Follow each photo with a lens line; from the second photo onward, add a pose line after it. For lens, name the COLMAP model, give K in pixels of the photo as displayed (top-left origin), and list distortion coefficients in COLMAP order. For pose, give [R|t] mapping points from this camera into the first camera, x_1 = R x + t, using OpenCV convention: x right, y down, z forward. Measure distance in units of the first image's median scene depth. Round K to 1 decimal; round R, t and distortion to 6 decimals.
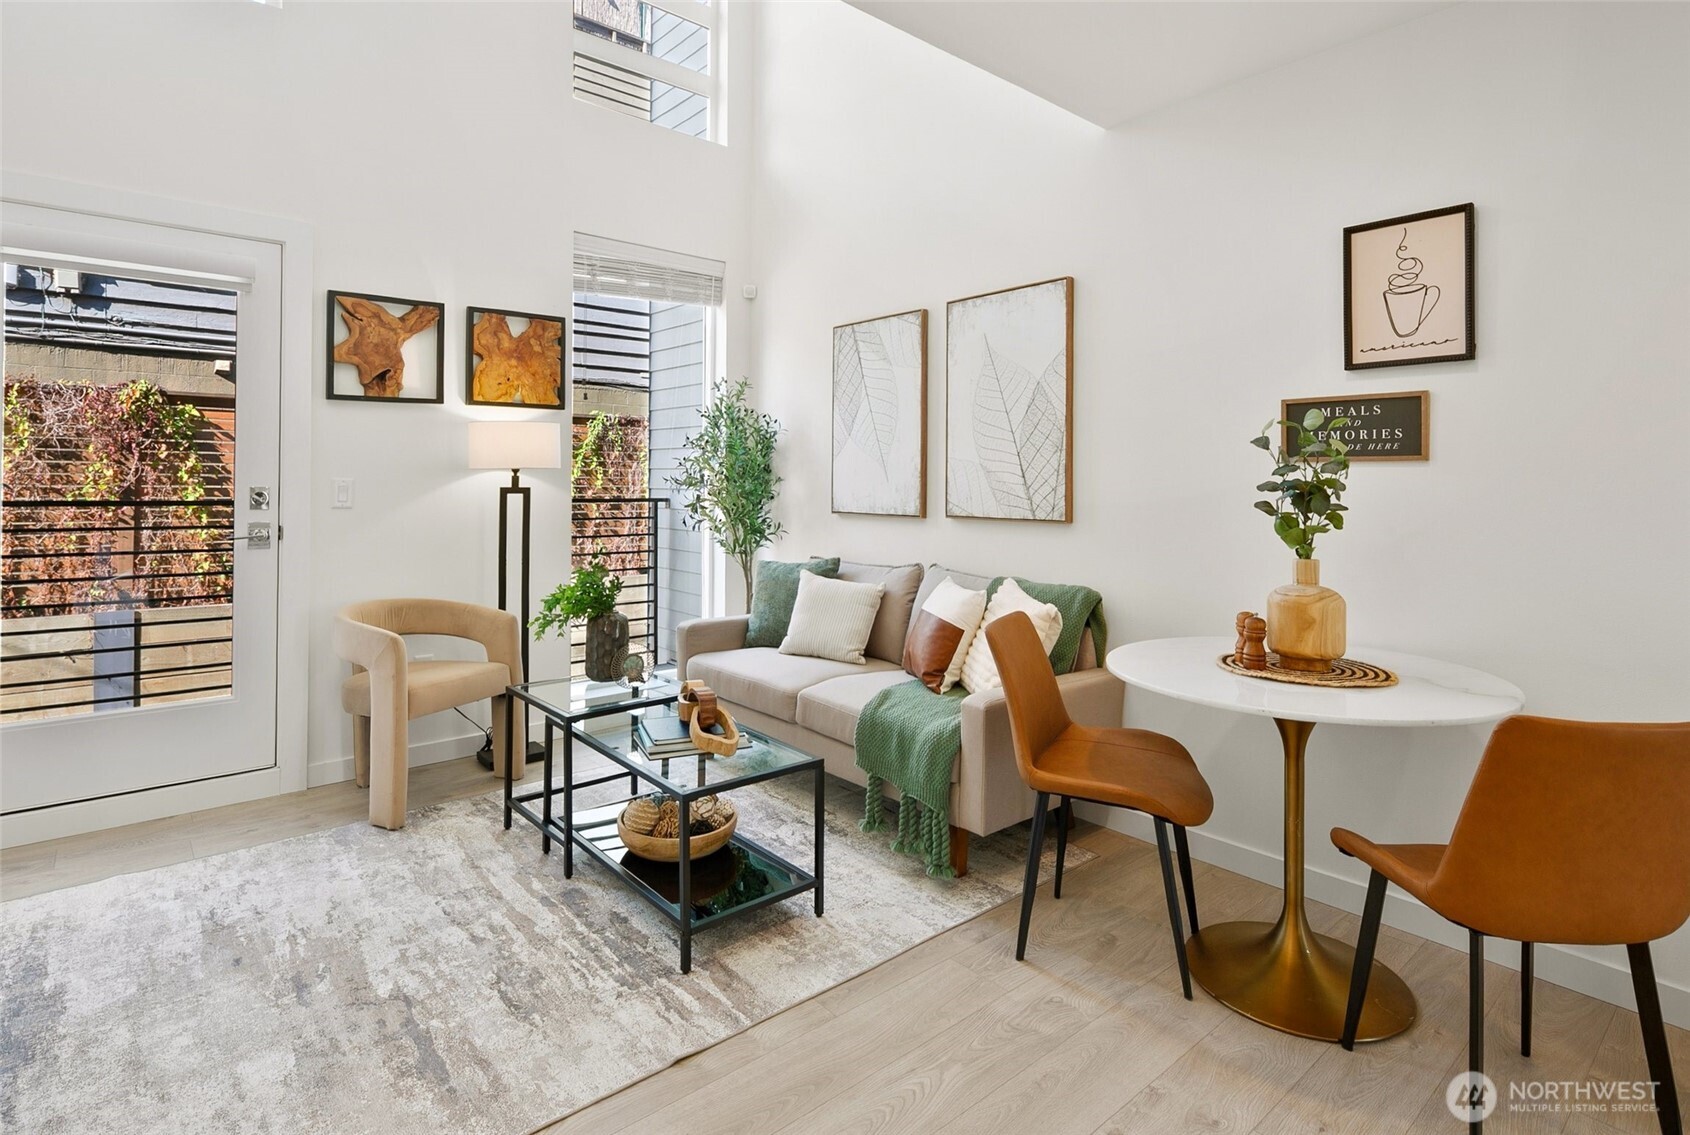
lens RADIAL K [[825.1, 0, 844.9], [0, 825.1, 488.0], [0, 0, 1]] dist [0.005692, -0.005845]
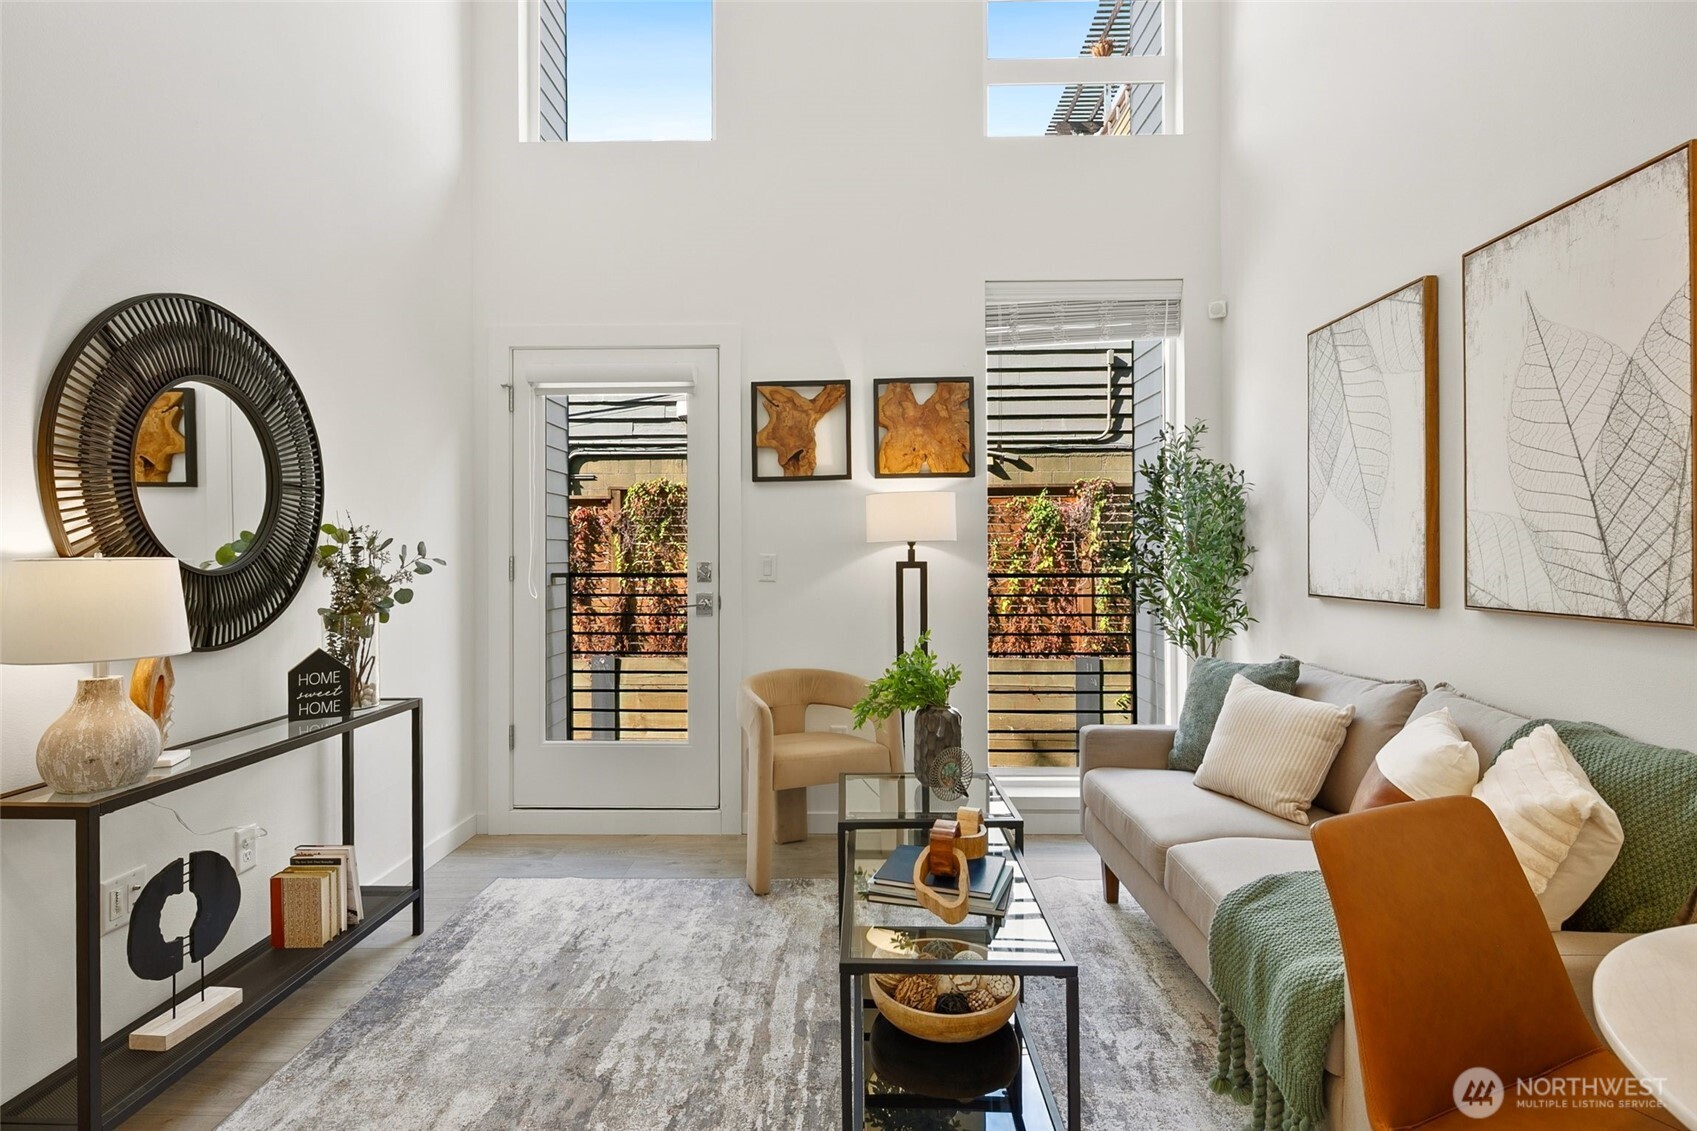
lens RADIAL K [[828.5, 0, 858.9], [0, 828.5, 554.7], [0, 0, 1]] dist [0.005692, -0.005845]
pose [[0.754996, -0.008774, -0.655671, 0.191888], [0.003208, 0.999948, -0.009686, 0.000429], [0.655721, 0.005210, 0.754985, 0.252900]]
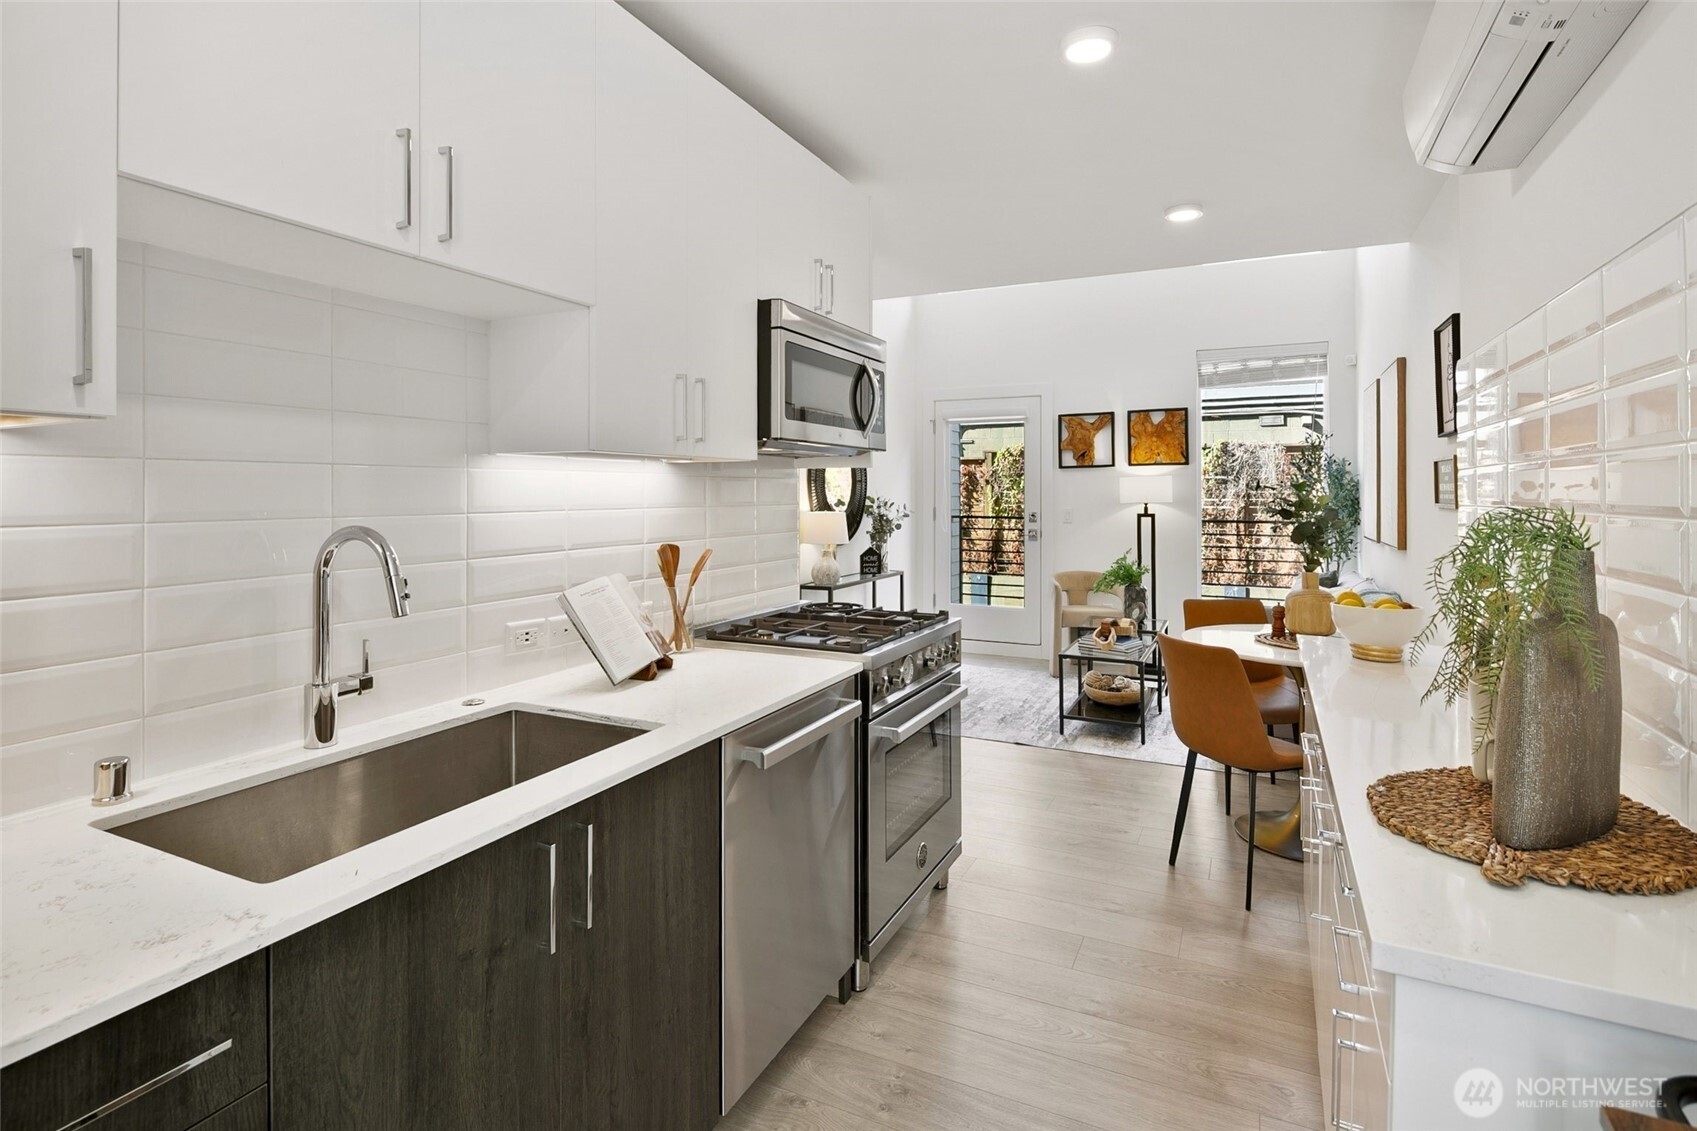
lens RADIAL K [[828.5, 0, 848.5], [0, 828.5, 496.1], [0, 0, 1]] dist [0.005692, -0.005845]
pose [[0.390327, -0.003198, -0.920671, 0.999353], [-0.004237, 0.999977, -0.005269, -0.027059], [0.920666, 0.005957, 0.390305, -0.254525]]
